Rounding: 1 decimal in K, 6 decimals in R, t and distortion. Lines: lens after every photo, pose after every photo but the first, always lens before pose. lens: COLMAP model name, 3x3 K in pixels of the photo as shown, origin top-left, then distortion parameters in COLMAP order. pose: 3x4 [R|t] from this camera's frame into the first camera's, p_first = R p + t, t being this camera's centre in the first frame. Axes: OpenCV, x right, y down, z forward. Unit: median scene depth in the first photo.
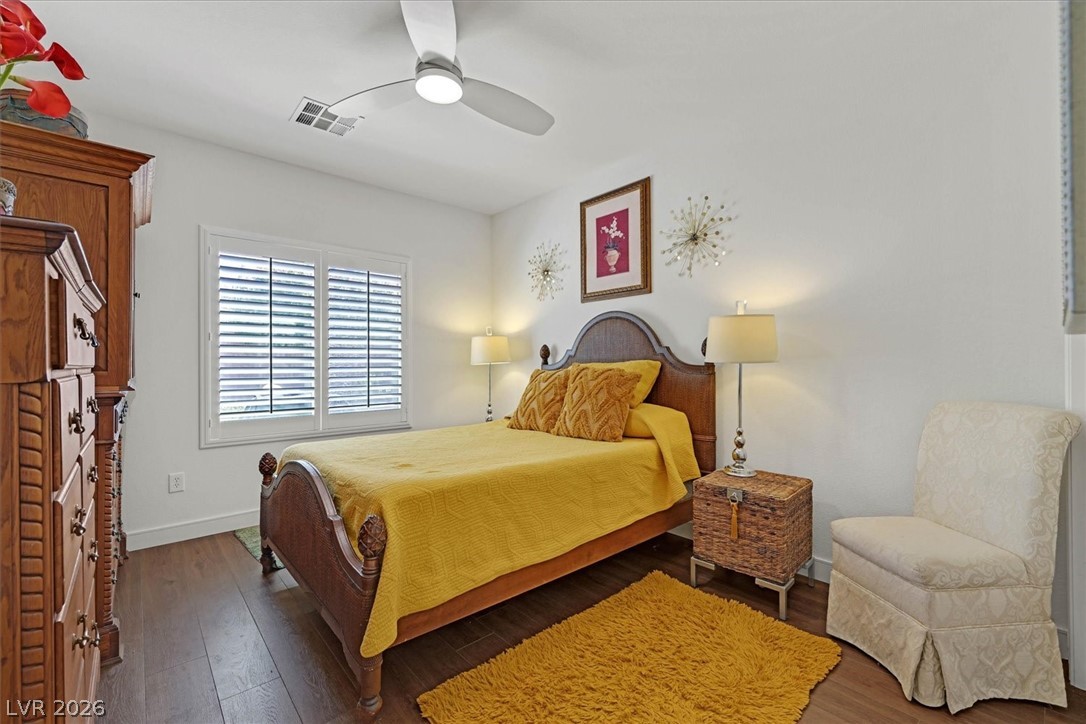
lens RADIAL K [[469.1, 0, 543.0], [0, 469.1, 362.0], [0, 0, 1]] dist [-0.000937, -0.000004]
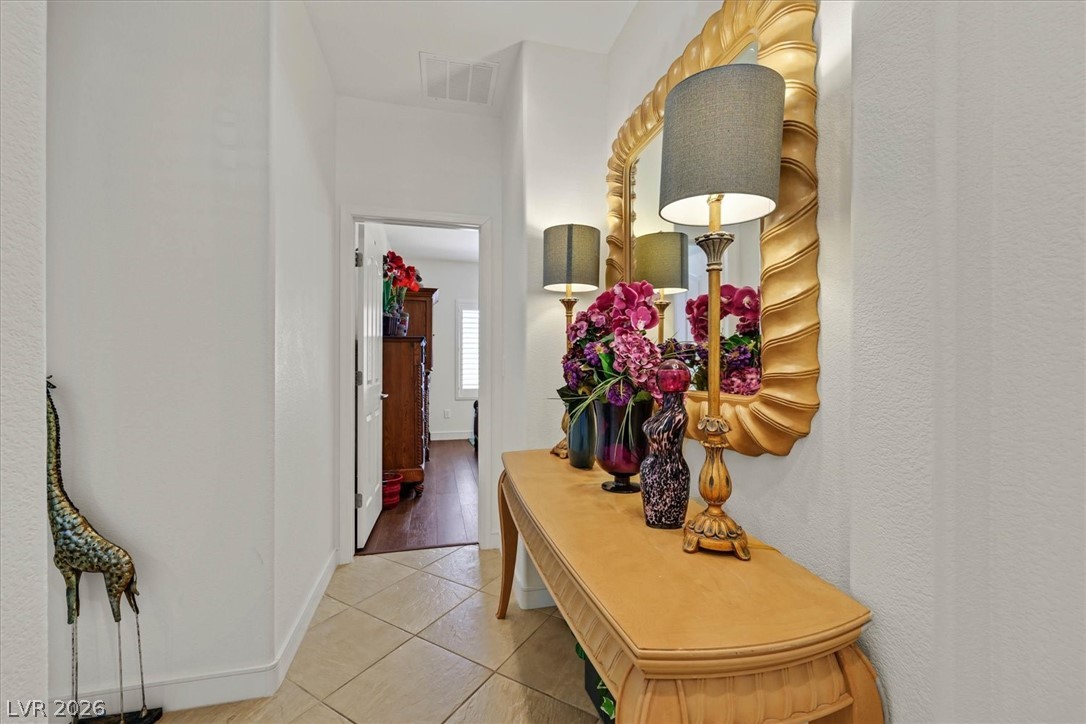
lens RADIAL K [[469.1, 0, 543.0], [0, 469.1, 362.0], [0, 0, 1]] dist [-0.000937, -0.000004]
pose [[0.881919, 0.007799, -0.471336, 0.933711], [-0.003325, 0.999941, 0.010324, -0.028823], [0.471389, -0.007537, 0.881893, -1.052833]]
